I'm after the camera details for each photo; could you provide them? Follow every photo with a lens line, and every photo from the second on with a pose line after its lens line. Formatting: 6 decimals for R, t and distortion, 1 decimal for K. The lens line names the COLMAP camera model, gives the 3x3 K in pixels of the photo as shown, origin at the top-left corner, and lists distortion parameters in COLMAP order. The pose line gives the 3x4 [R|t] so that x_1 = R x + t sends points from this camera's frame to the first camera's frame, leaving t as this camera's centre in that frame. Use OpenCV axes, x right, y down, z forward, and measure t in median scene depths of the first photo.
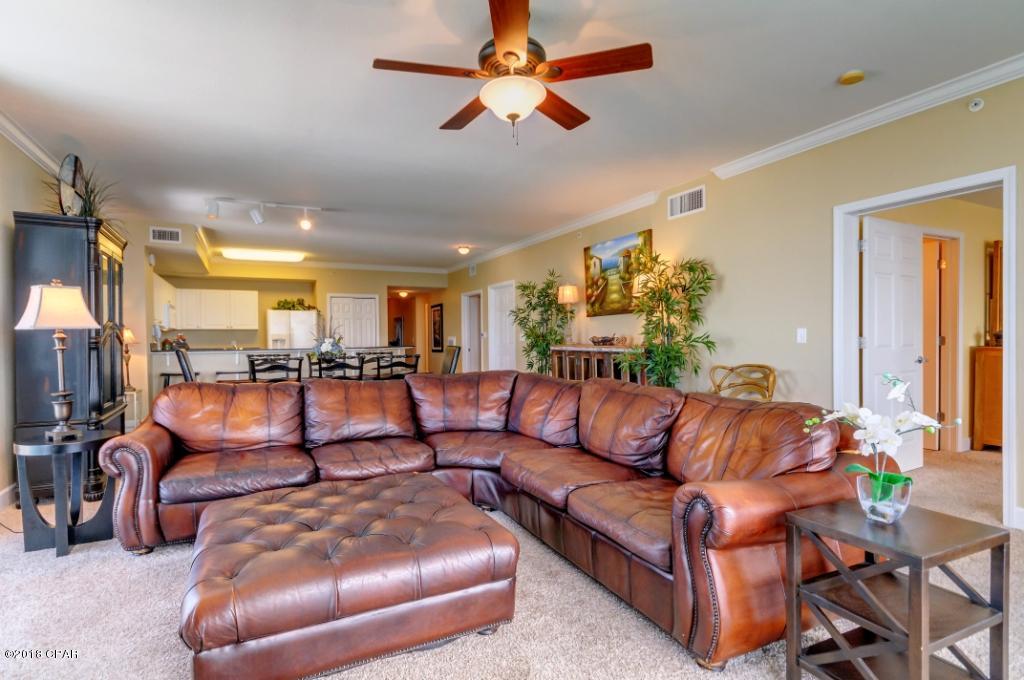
lens RADIAL K [[511.3, 0, 512.0], [0, 511.3, 340.0], [0, 0, 1]] dist [-0.001121, -0.000604]
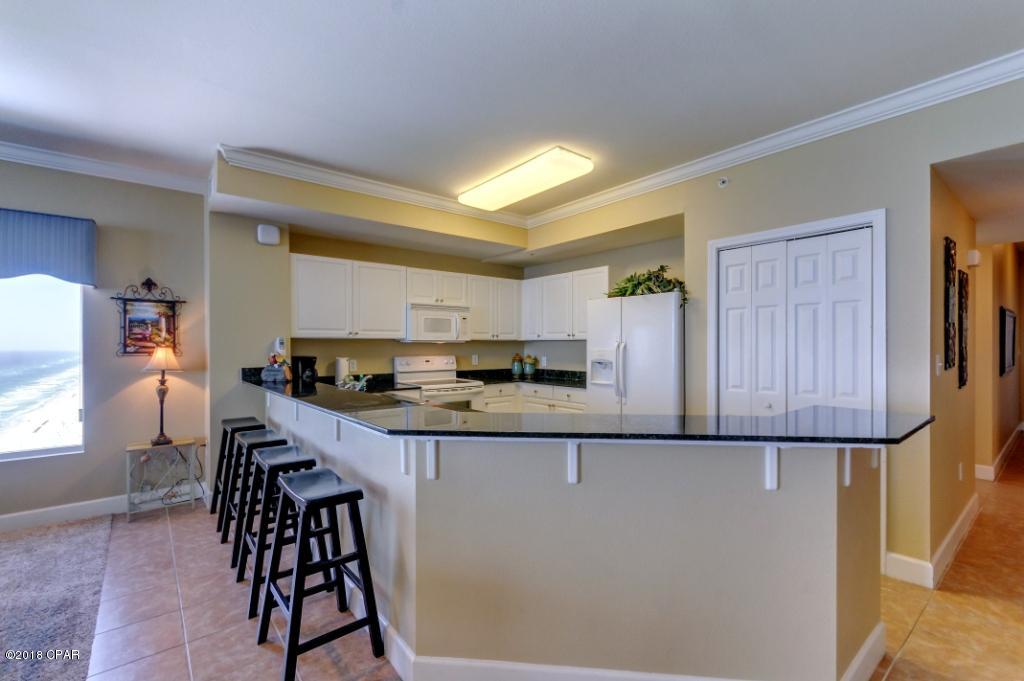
lens RADIAL K [[447.6, 0, 507.8], [0, 447.6, 347.2], [0, 0, 1]] dist [0.000309, 0.000287]
pose [[0.203174, 0.014665, -0.979033, -0.078406], [-0.003370, 0.999892, 0.014278, -0.020569], [0.979137, 0.000398, 0.203202, 0.874873]]
